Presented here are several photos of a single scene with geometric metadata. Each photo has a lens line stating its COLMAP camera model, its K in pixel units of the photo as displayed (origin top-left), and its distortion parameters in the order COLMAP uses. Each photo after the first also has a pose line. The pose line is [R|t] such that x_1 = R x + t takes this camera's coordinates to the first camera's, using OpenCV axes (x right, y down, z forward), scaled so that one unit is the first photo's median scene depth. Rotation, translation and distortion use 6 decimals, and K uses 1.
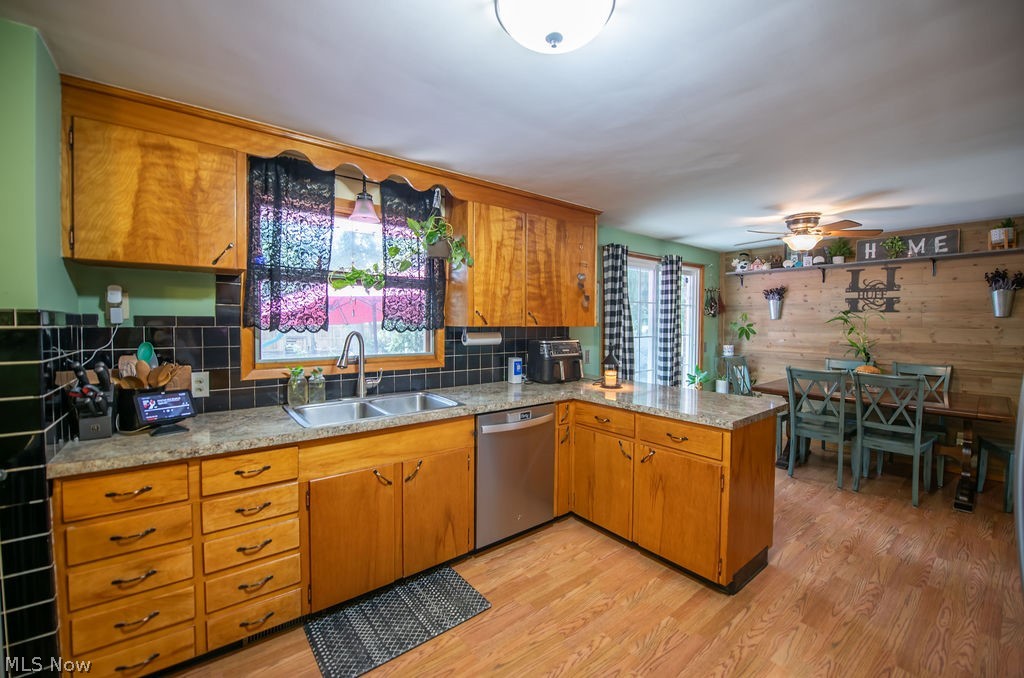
lens RADIAL K [[408.4, 0, 509.7], [0, 408.4, 333.6], [0, 0, 1]] dist [-0.023790, -0.001435]
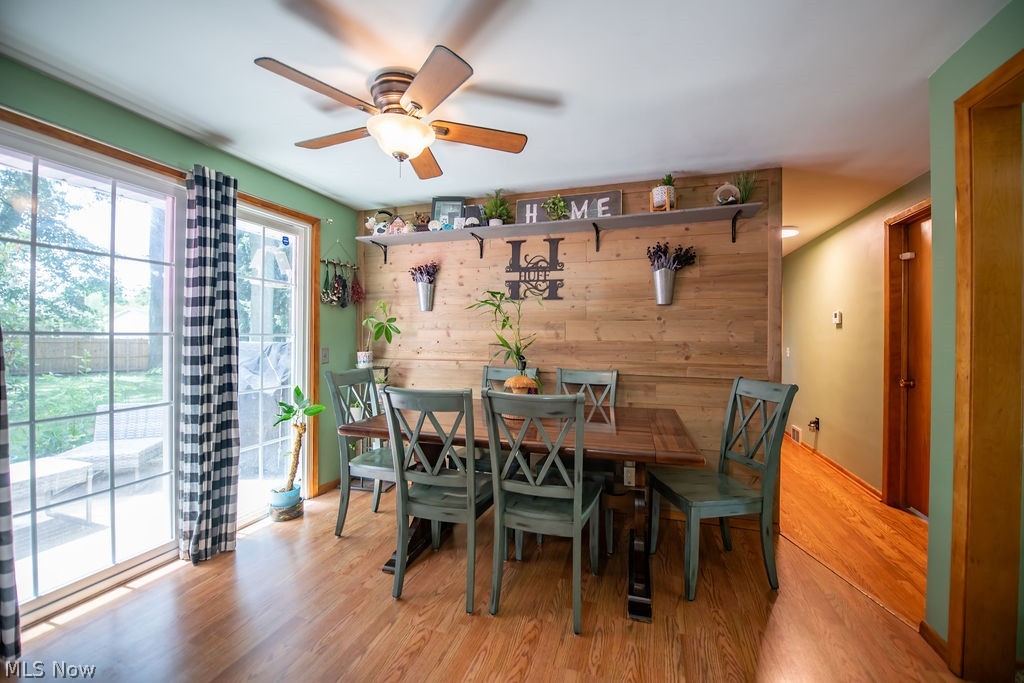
lens RADIAL K [[405.6, 0, 513.3], [0, 405.6, 340.2], [0, 0, 1]] dist [-0.017927, -0.000264]
pose [[0.825856, -0.003672, 0.563869, 0.488086], [0.015267, 0.999758, -0.015850, 0.031541], [-0.563674, 0.021698, 0.825712, 0.444204]]
